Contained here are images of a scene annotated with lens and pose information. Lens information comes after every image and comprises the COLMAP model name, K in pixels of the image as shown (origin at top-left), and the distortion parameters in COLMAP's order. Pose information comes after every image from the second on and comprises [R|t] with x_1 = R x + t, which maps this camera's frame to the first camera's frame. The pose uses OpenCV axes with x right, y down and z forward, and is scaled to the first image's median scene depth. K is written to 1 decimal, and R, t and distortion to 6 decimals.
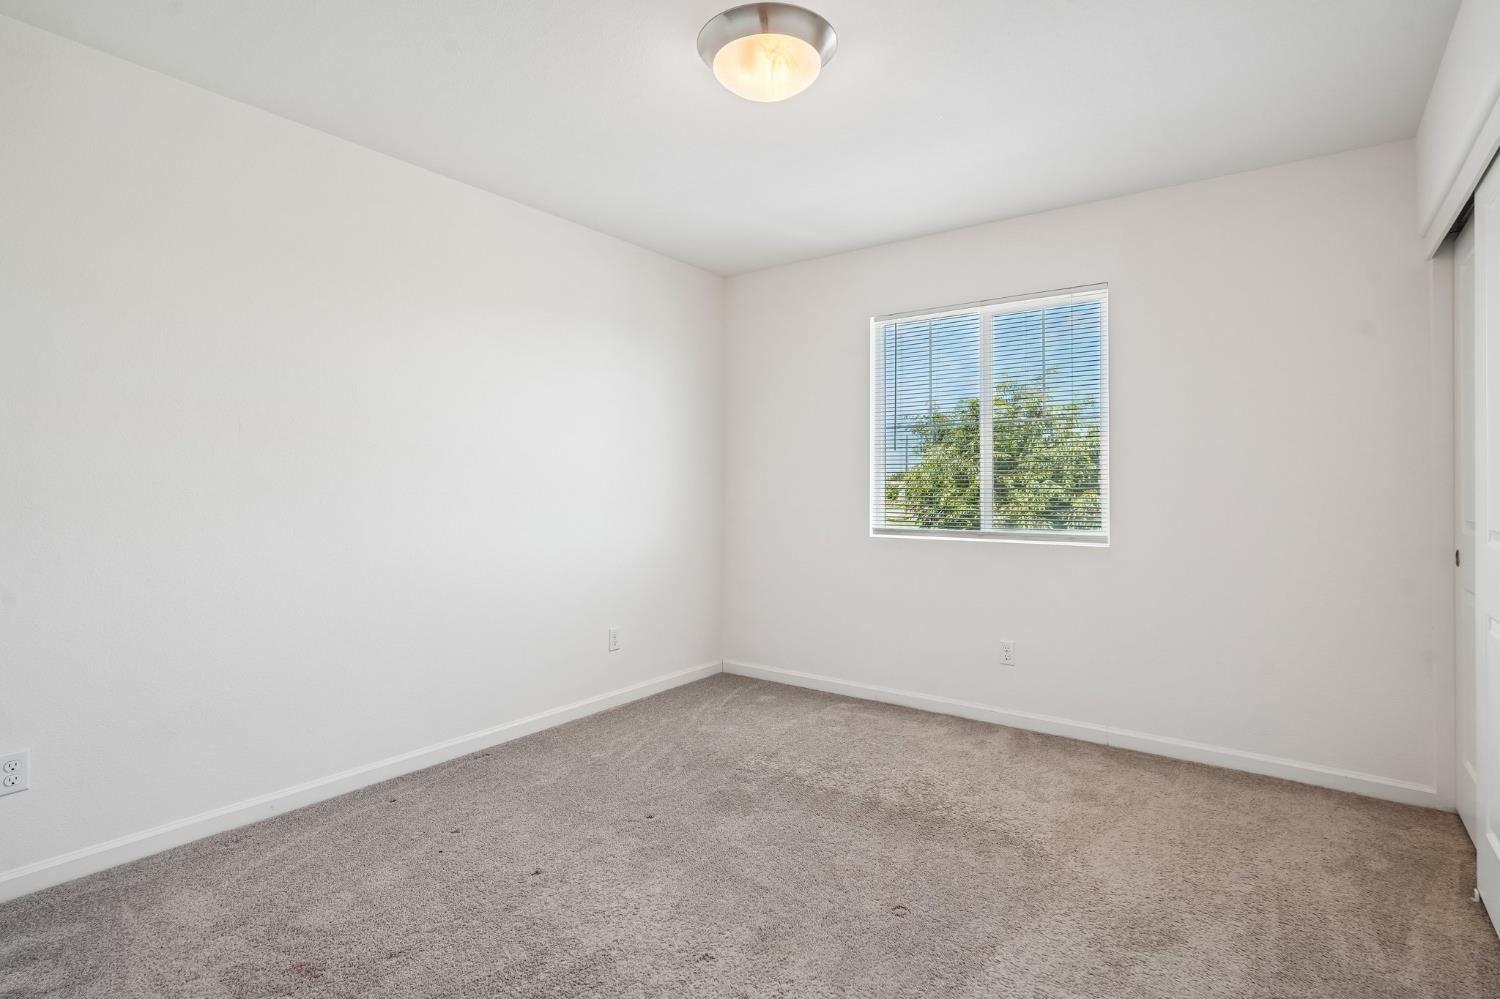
lens RADIAL K [[743.6, 0, 751.0], [0, 743.6, 473.1], [0, 0, 1]] dist [-0.000358, 0.000630]
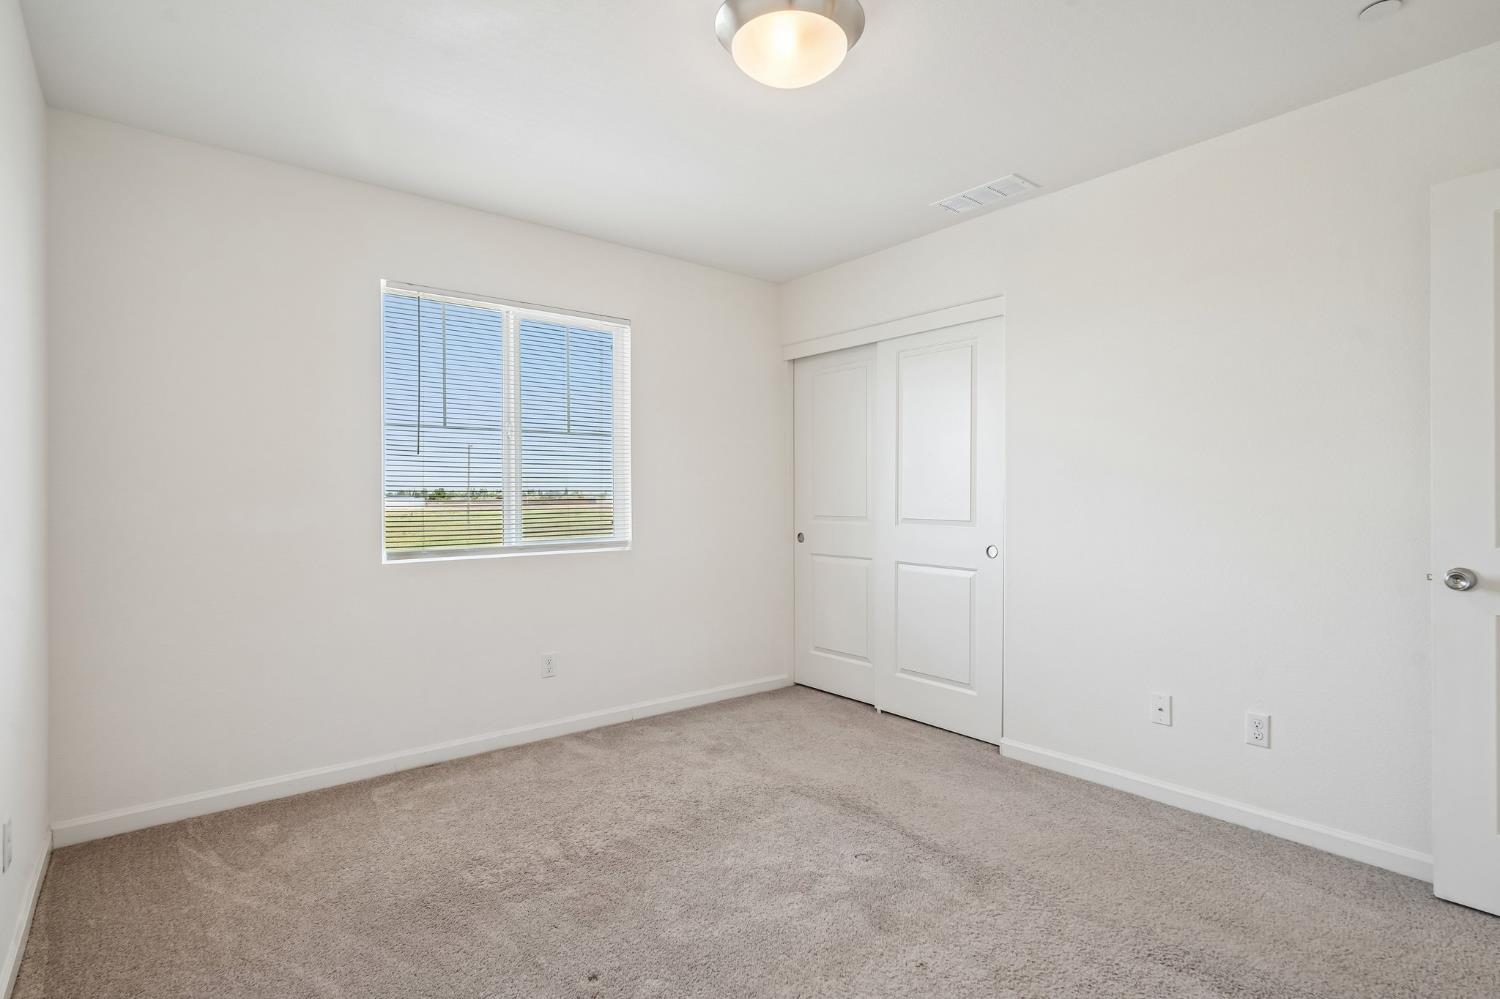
lens RADIAL K [[742.4, 0, 751.8], [0, 742.4, 491.7], [0, 0, 1]] dist [-0.003096, 0.001605]
pose [[0.249671, 0.002114, 0.968328, -0.589711], [-0.013572, 0.999907, 0.001316, 0.005238], [-0.968236, -0.013470, 0.249676, 0.529227]]
